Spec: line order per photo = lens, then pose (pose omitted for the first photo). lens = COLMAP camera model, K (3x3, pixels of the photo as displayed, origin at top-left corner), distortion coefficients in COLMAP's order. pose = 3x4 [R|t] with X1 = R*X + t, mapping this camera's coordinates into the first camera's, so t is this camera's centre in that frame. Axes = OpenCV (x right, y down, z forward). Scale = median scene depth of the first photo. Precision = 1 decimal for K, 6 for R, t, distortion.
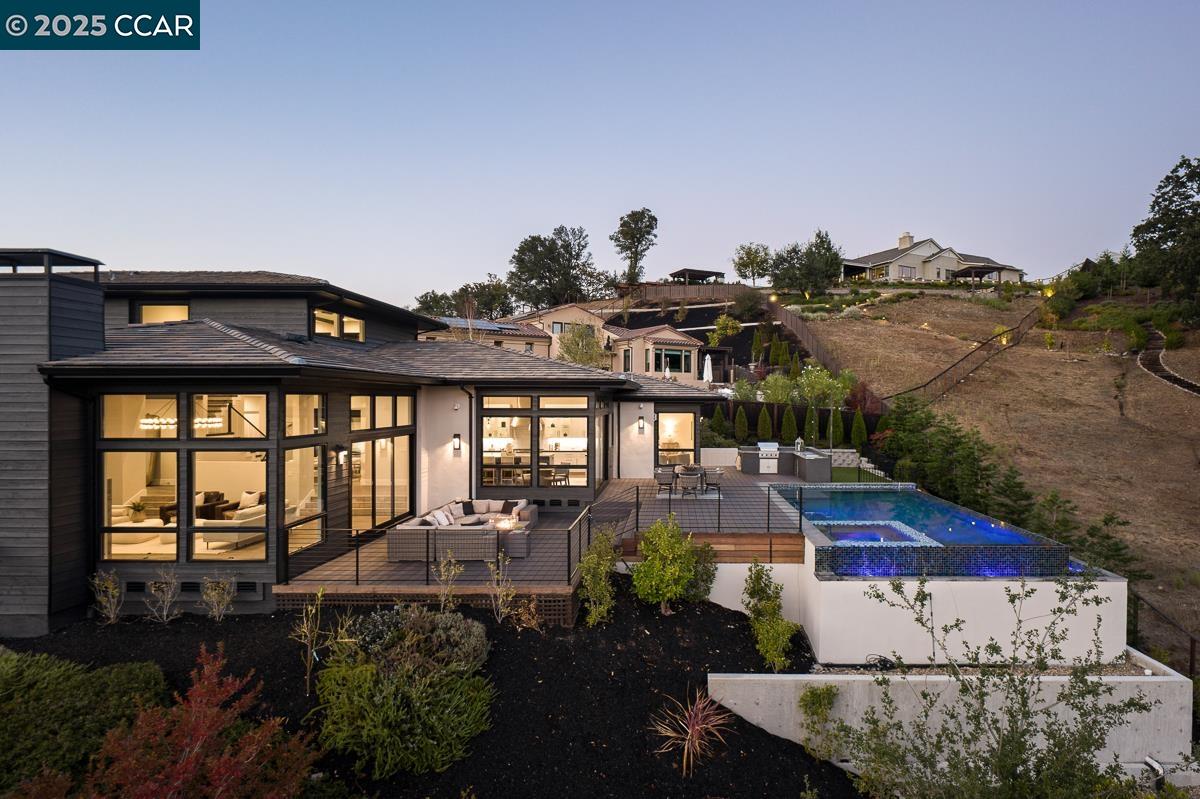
lens RADIAL K [[637.5, 0, 671.7], [0, 637.5, 402.6], [0, 0, 1]] dist [0.002725, 0.001021]
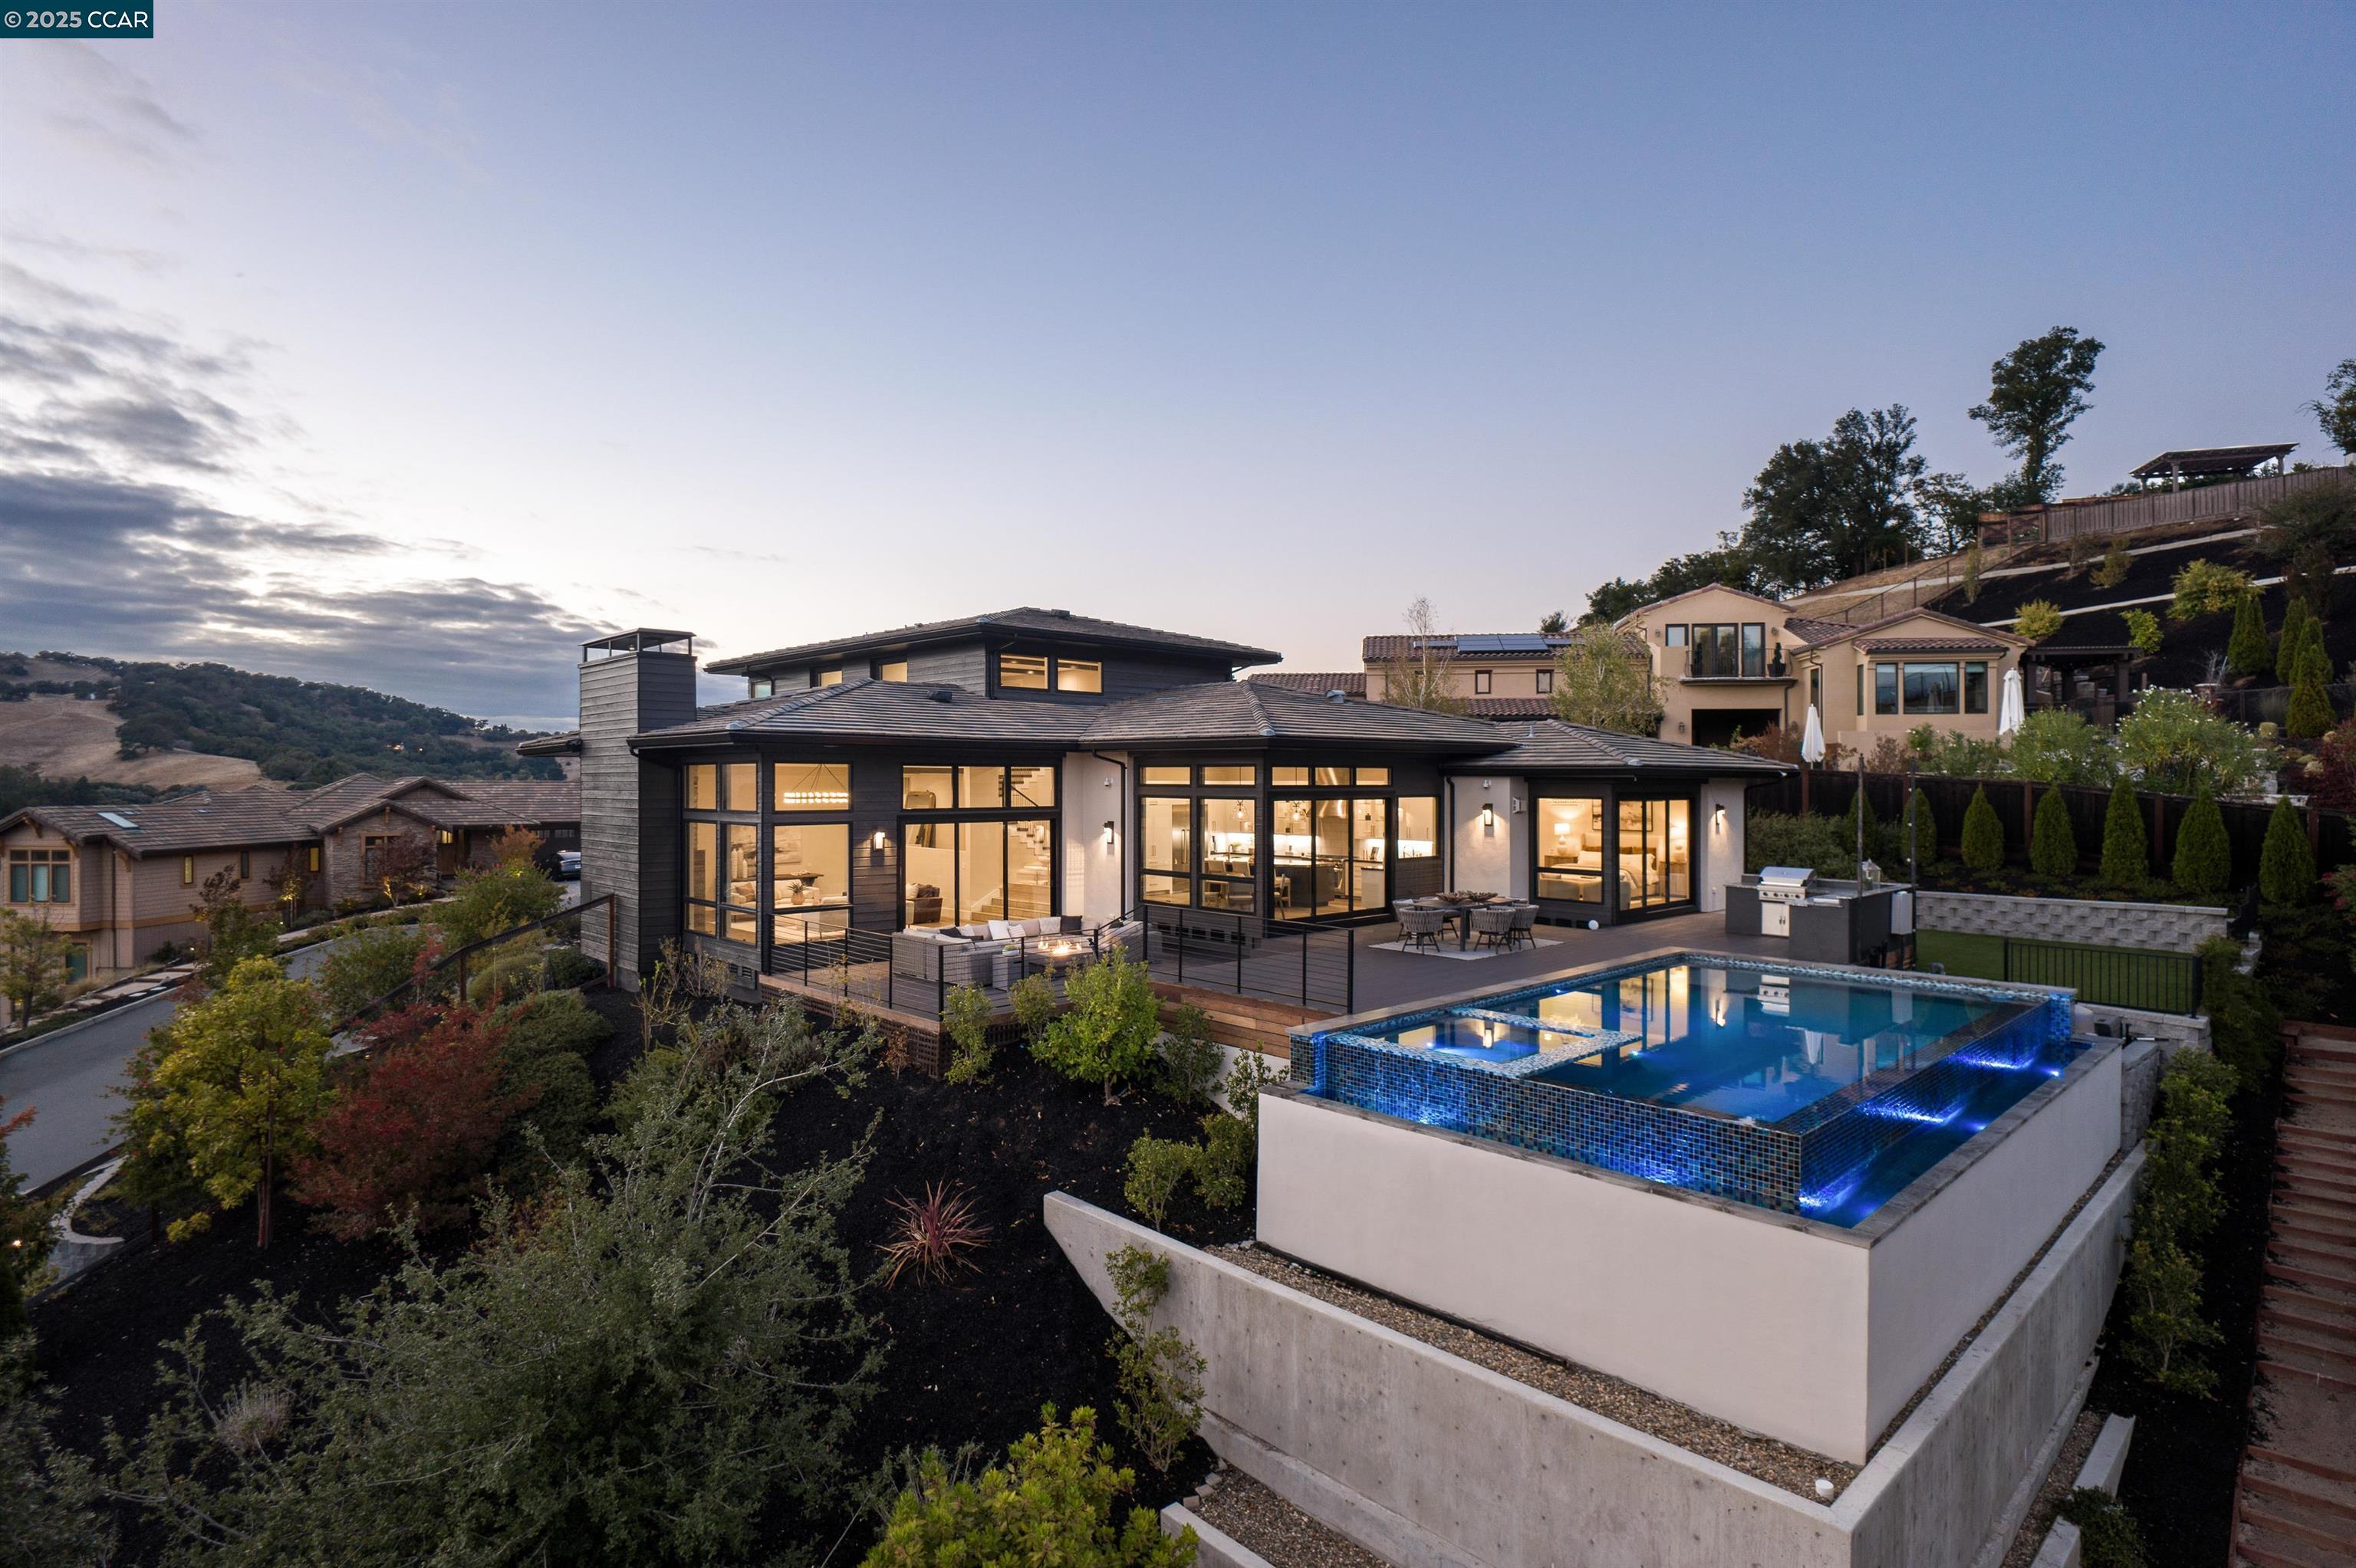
lens RADIAL K [[1193.5, 0, 1180.5], [0, 1193.5, 782.9], [0, 0, 1]] dist [-0.002311, -0.001438]
pose [[0.697140, 0.002394, -0.716931, 0.384346], [-0.004555, 0.999989, -0.001091, 0.005237], [0.716921, 0.004026, 0.697143, 0.095008]]
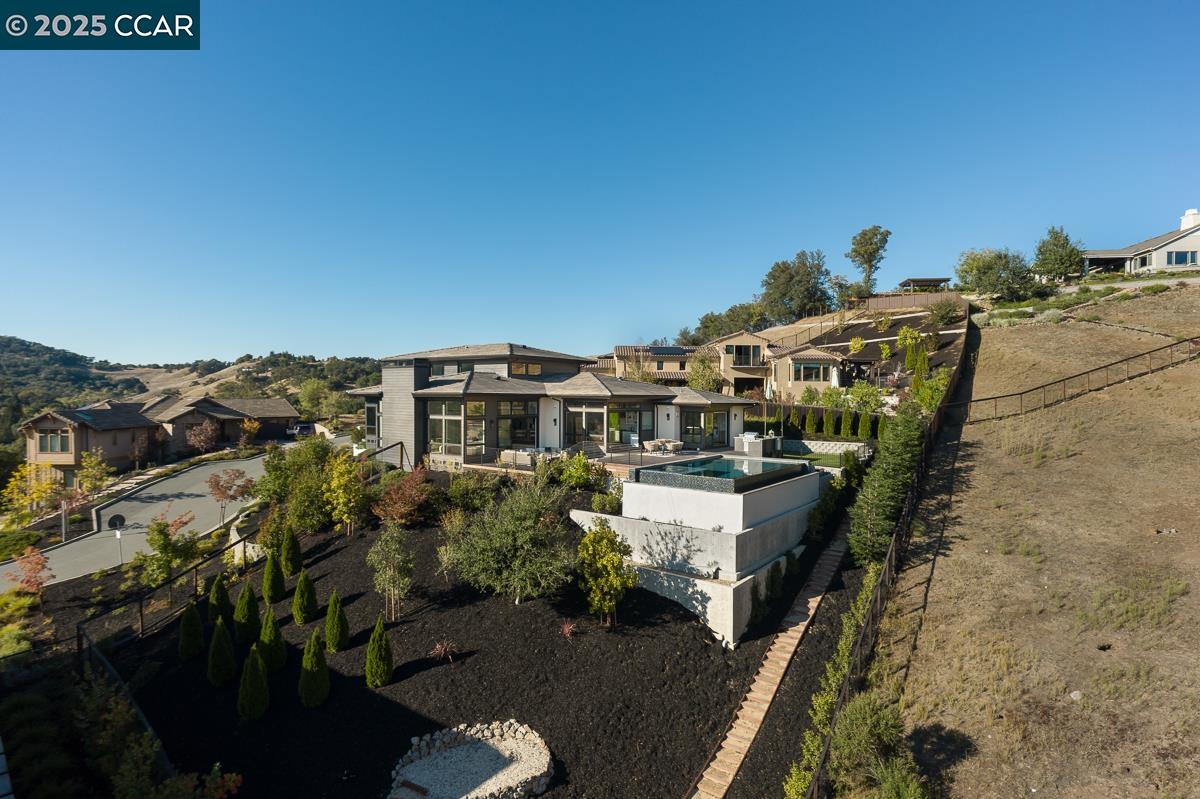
lens RADIAL K [[607.9, 0, 602.6], [0, 607.9, 402.8], [0, 0, 1]] dist [-0.002311, -0.001438]
pose [[0.810145, 0.014670, -0.586046, 0.624394], [-0.011922, 0.999892, 0.008550, -0.016536], [0.586108, 0.000060, 0.810233, -0.375104]]
